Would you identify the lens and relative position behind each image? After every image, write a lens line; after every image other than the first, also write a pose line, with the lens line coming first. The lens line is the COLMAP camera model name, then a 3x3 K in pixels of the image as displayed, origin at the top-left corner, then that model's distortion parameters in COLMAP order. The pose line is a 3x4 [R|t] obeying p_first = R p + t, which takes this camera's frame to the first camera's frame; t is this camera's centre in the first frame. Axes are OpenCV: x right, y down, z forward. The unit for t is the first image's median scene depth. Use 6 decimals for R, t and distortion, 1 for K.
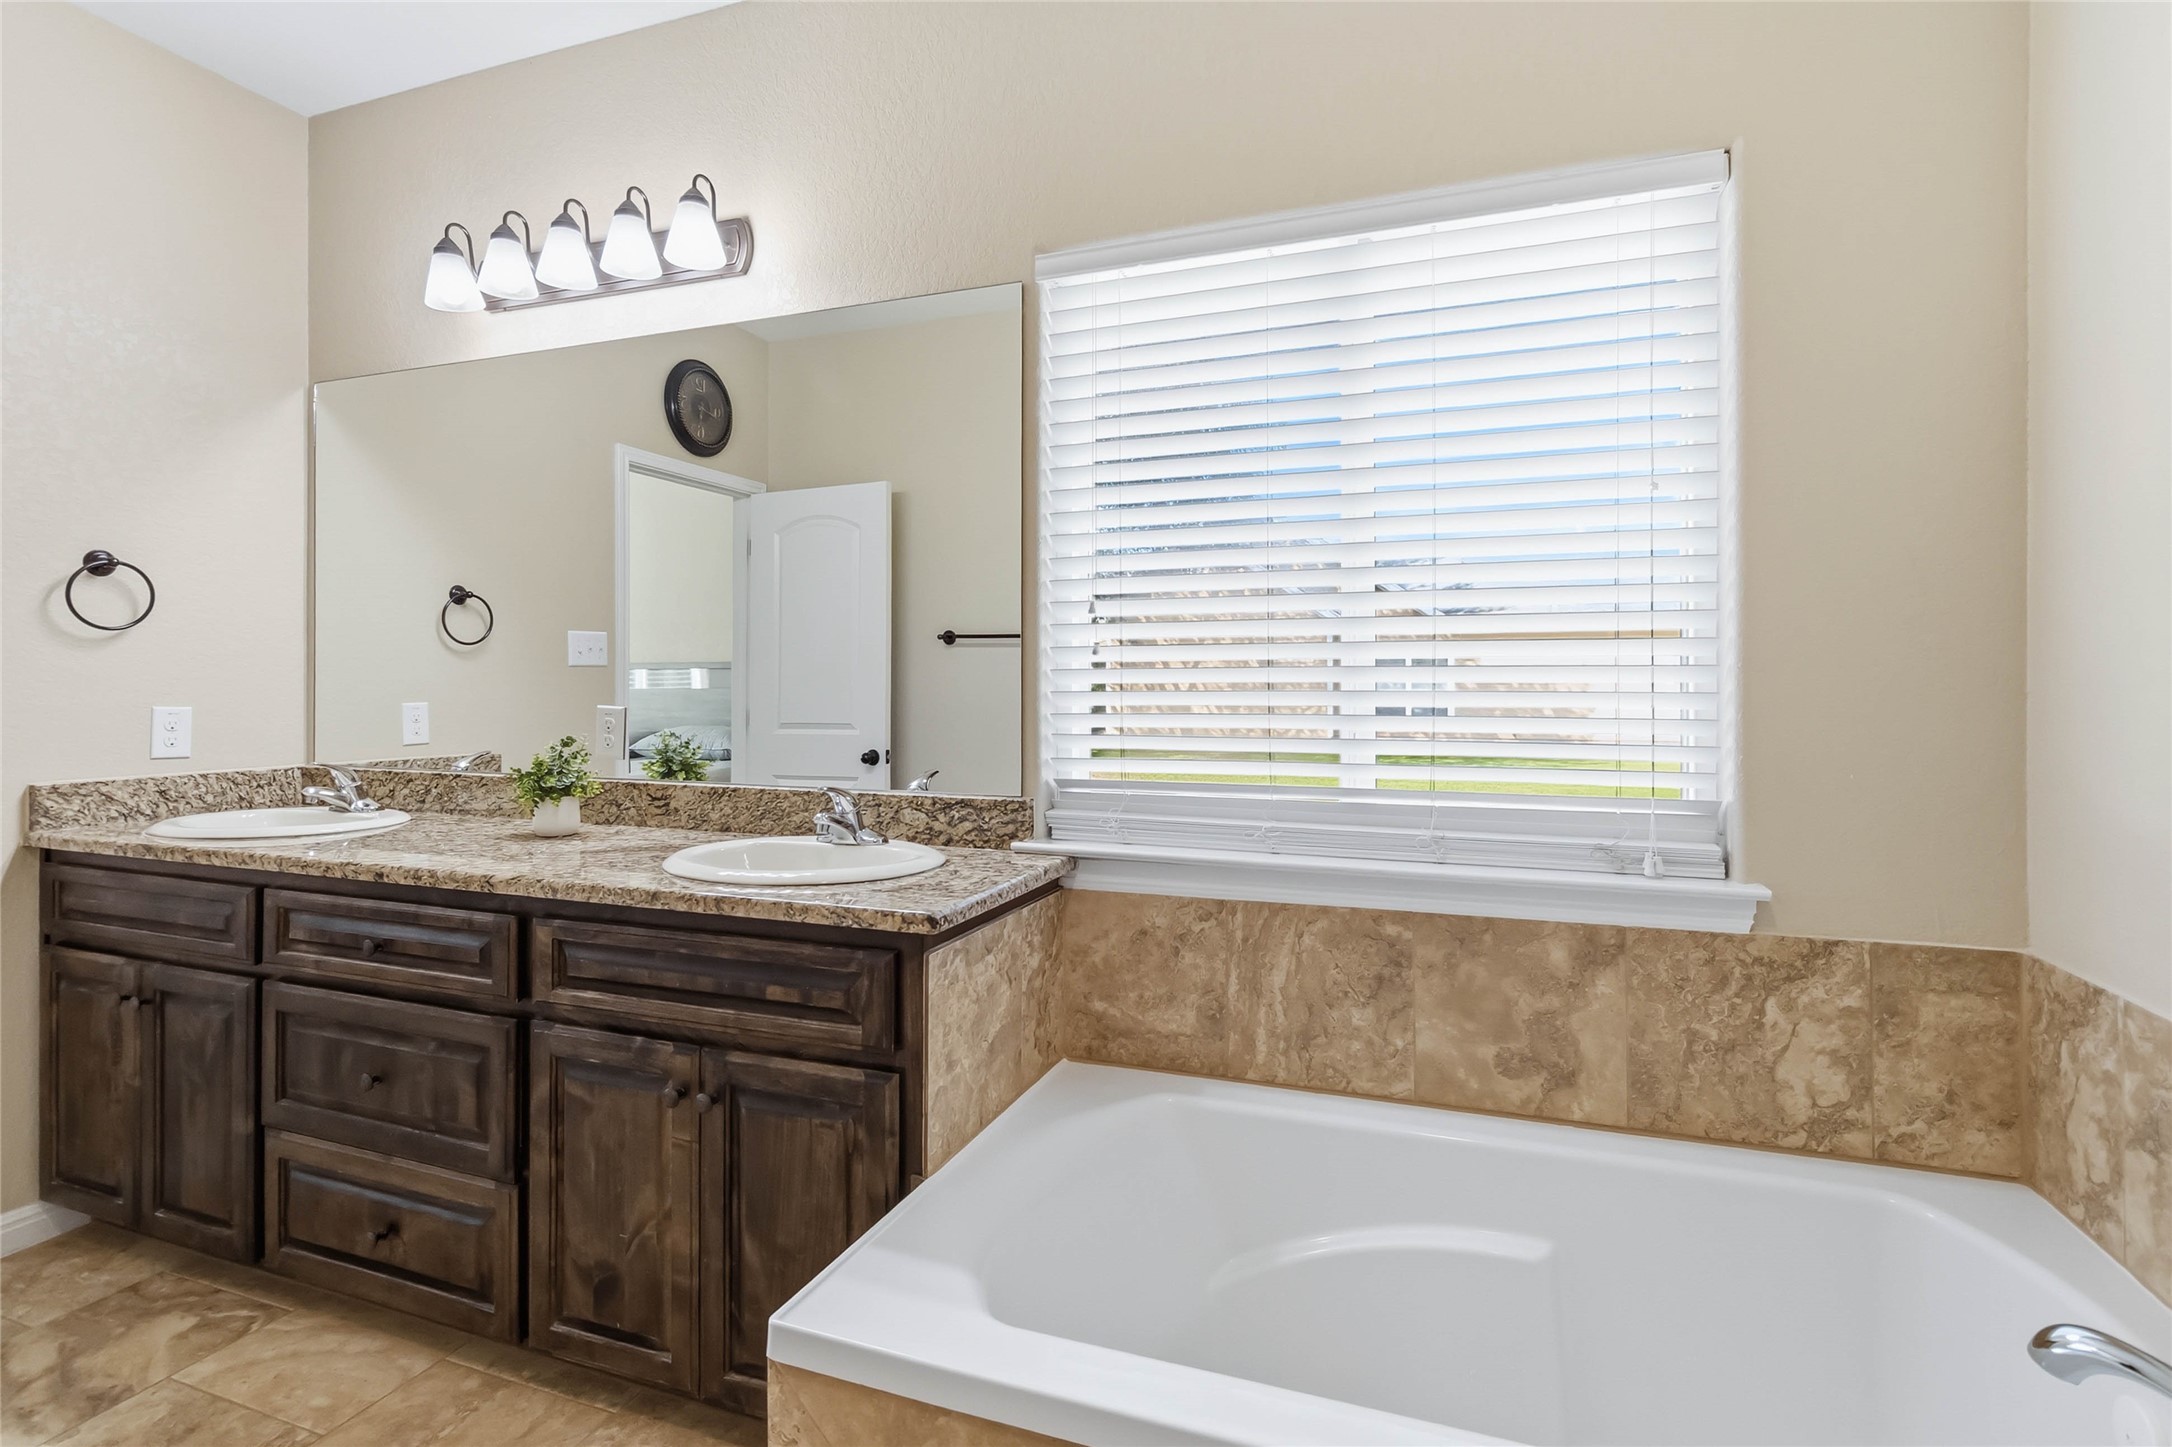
lens RADIAL K [[1019.0, 0, 1097.1], [0, 1019.0, 701.4], [0, 0, 1]] dist [-0.005479, -0.000583]
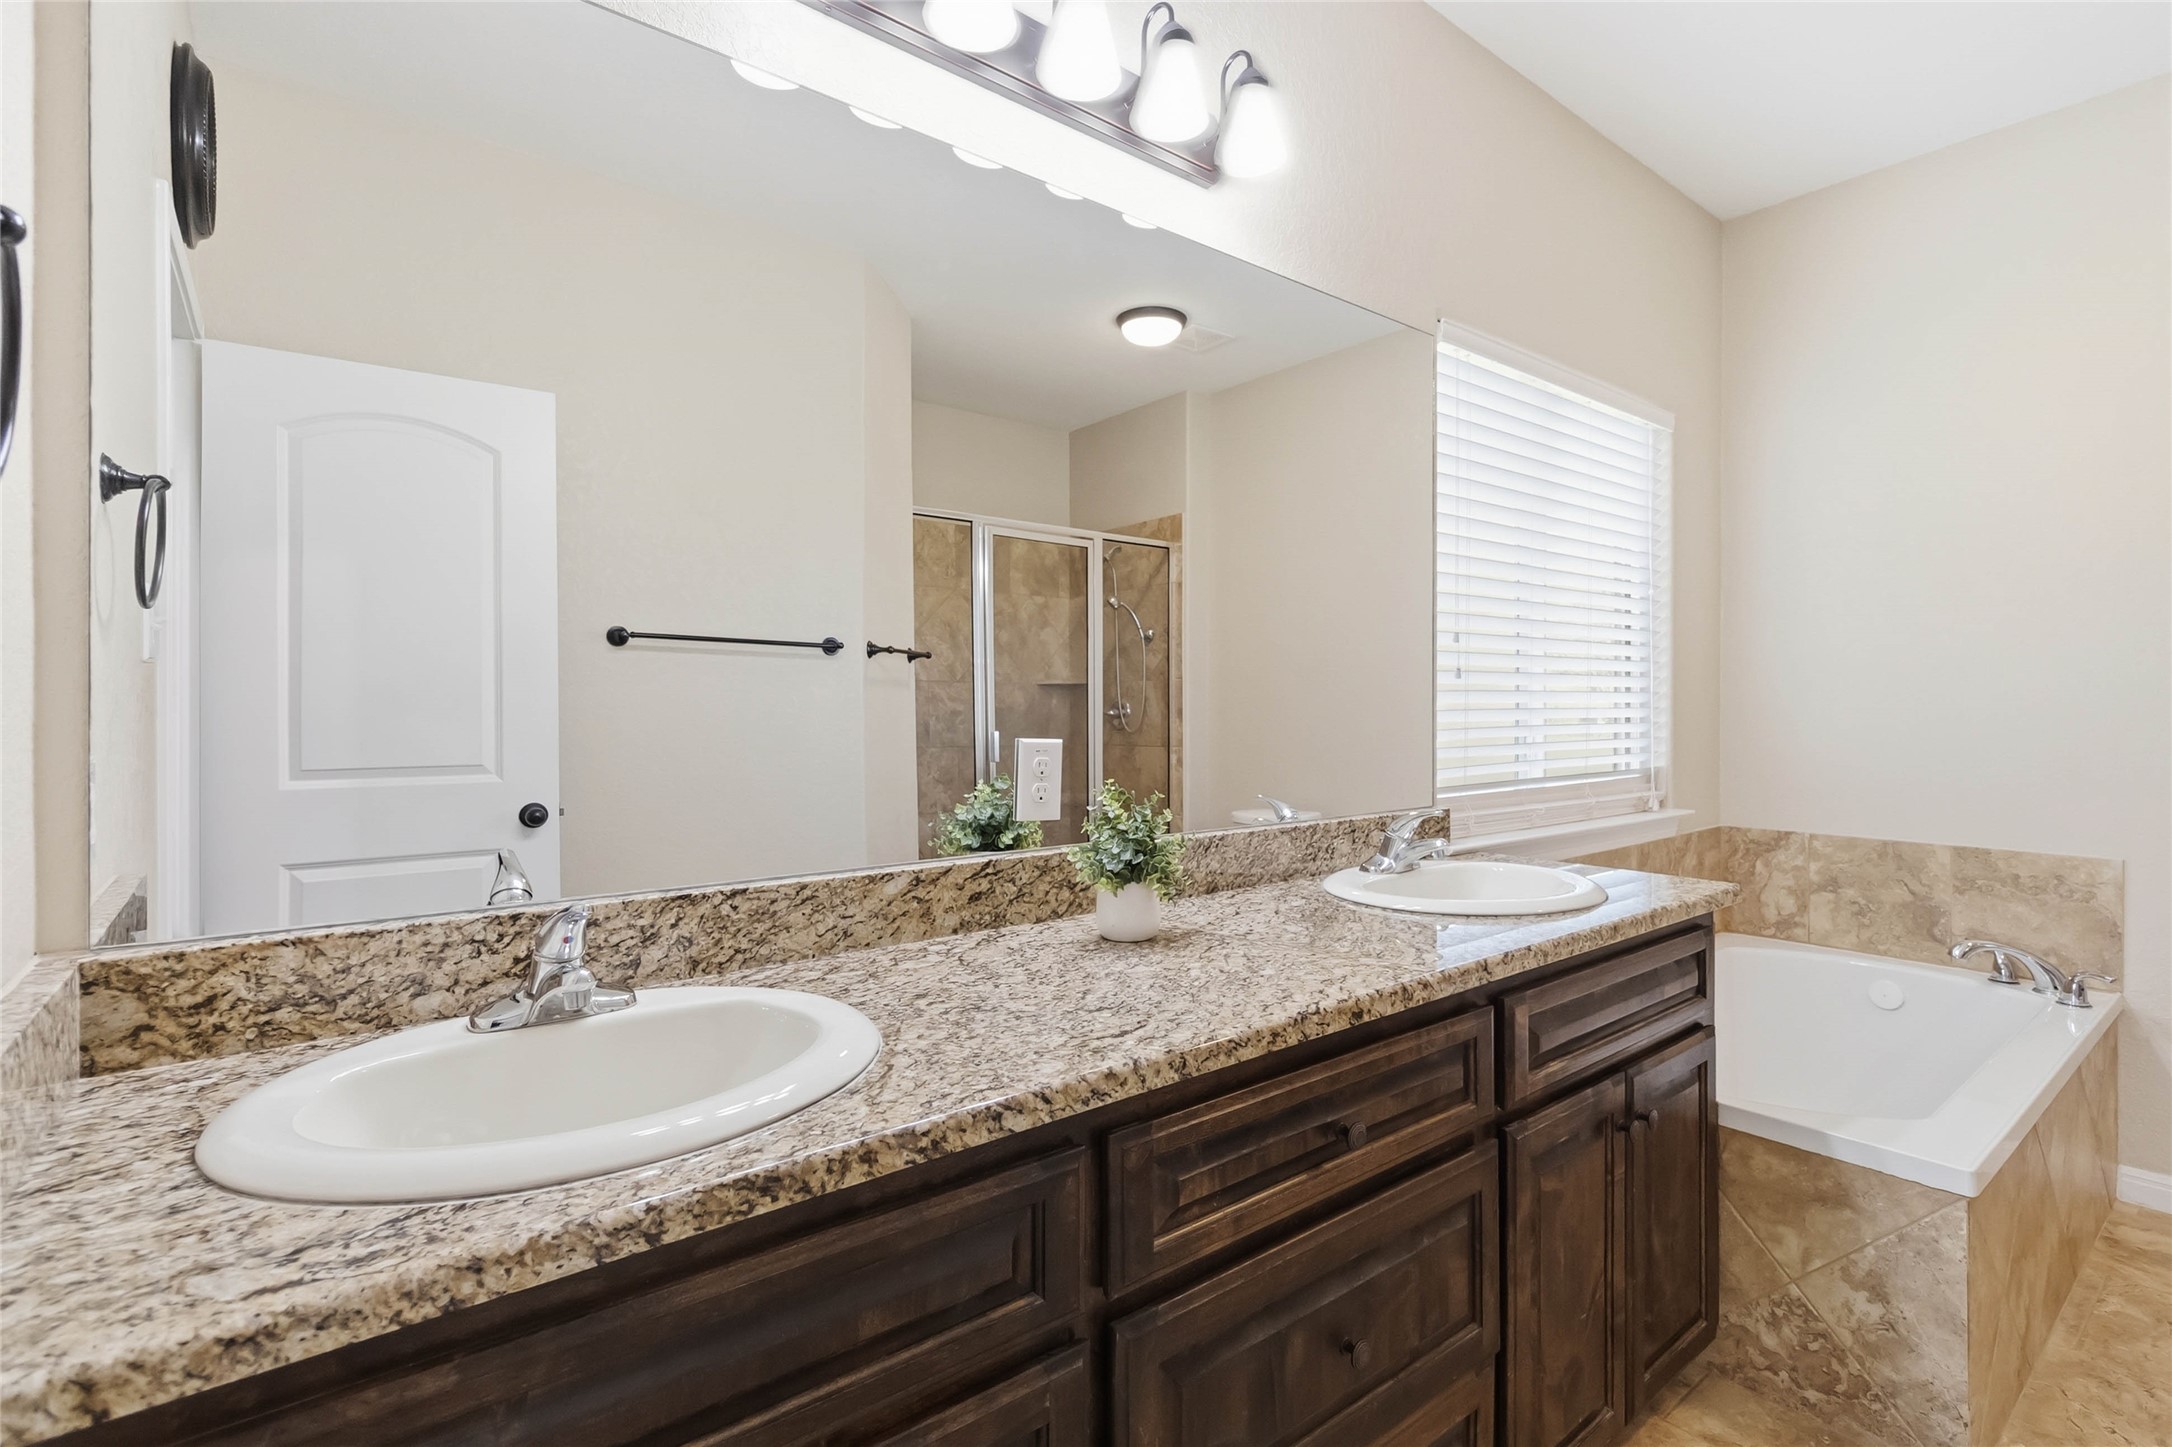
lens RADIAL K [[1019.0, 0, 1096.3], [0, 1019.0, 715.4], [0, 0, 1]] dist [-0.005479, -0.000583]
pose [[0.520283, -0.014148, 0.853877, -1.203666], [0.013138, 0.999877, 0.008562, -0.020050], [-0.853893, 0.006763, 0.520405, 0.732125]]
